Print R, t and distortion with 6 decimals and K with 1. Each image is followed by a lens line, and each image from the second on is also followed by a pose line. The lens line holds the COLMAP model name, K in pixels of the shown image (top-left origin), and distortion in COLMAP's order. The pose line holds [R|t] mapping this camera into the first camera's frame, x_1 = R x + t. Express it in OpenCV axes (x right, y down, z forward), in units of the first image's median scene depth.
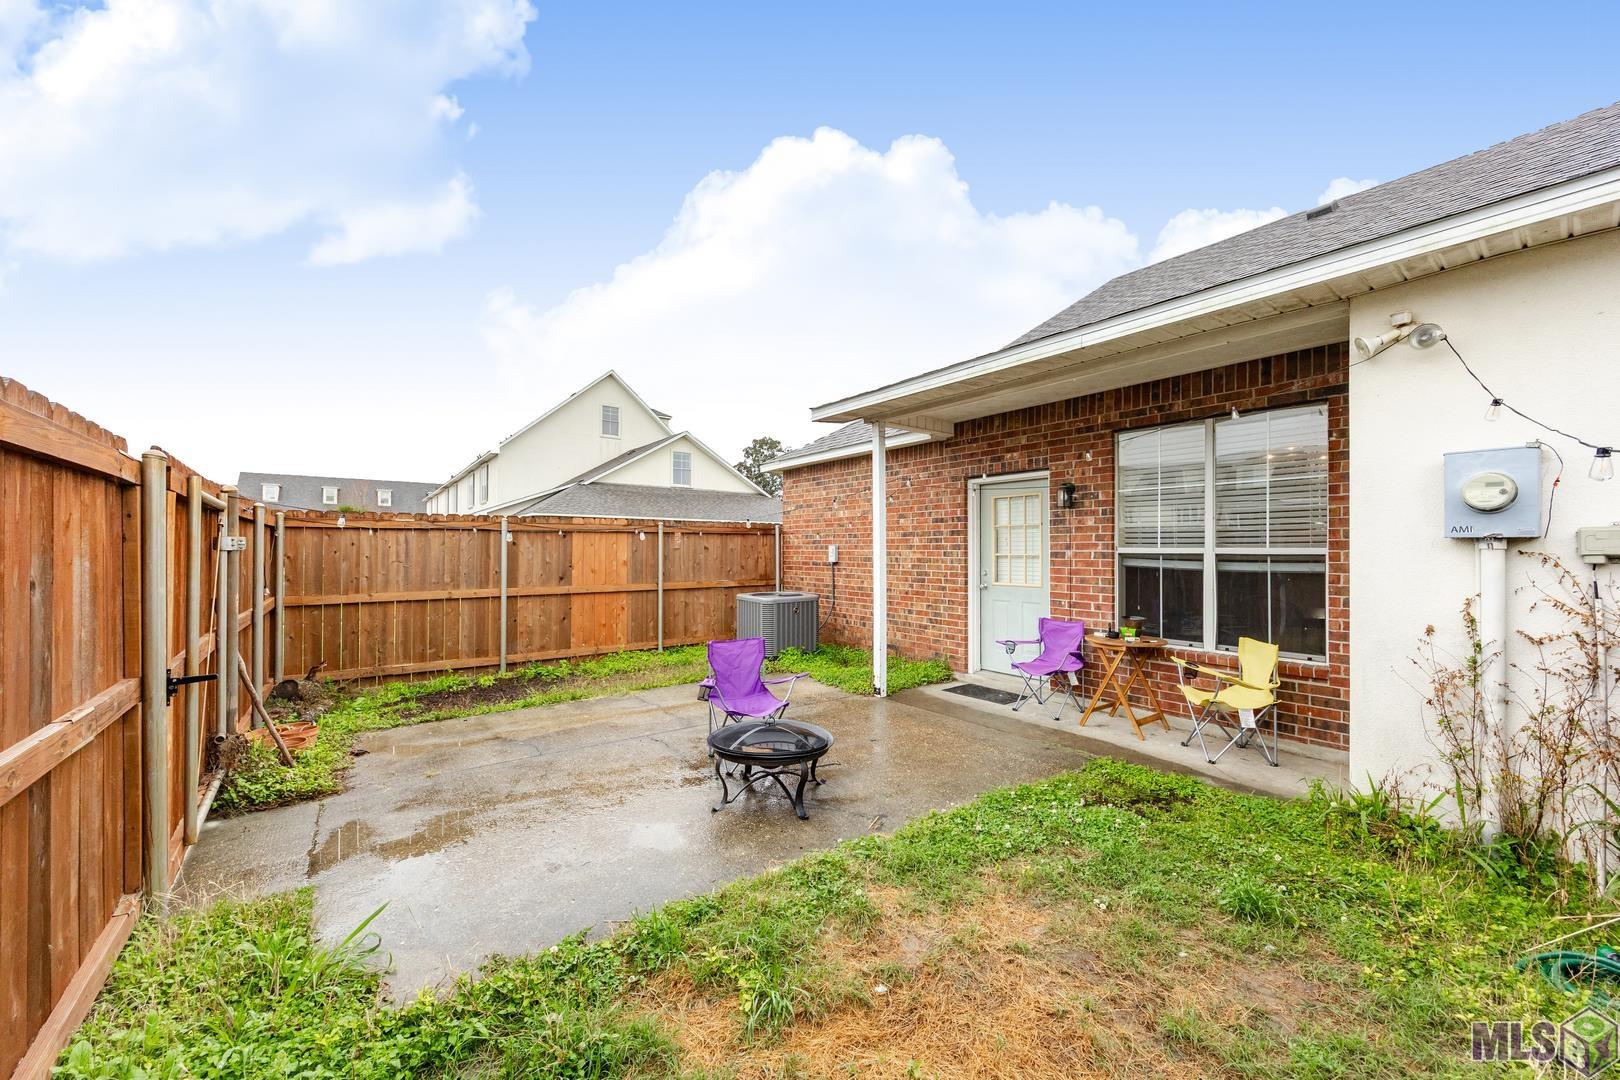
lens RADIAL K [[631.6, 0, 816.8], [0, 631.6, 538.7], [0, 0, 1]] dist [0.002564, 0.000113]
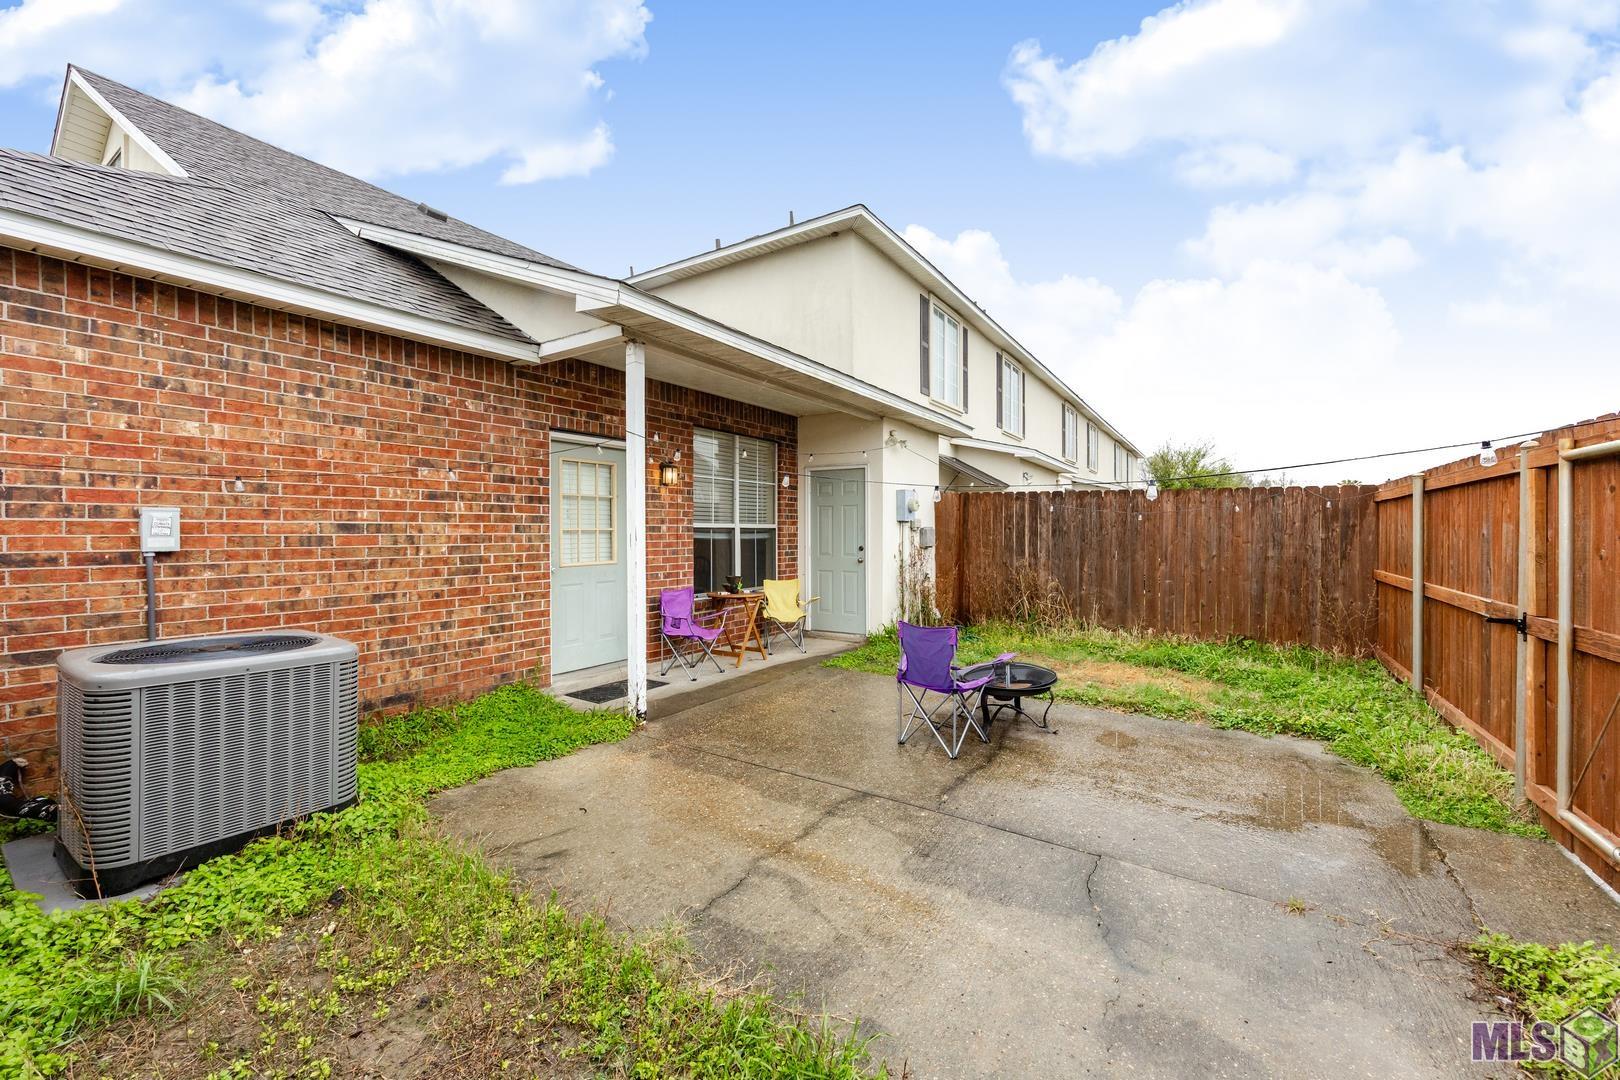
lens RADIAL K [[631.6, 0, 818.0], [0, 631.6, 537.7], [0, 0, 1]] dist [0.002564, 0.000113]
pose [[-0.350356, -0.002514, 0.936613, -0.579548], [-0.007476, 0.999972, -0.000112, 0.032450], [-0.936587, -0.007042, -0.350365, 0.953312]]
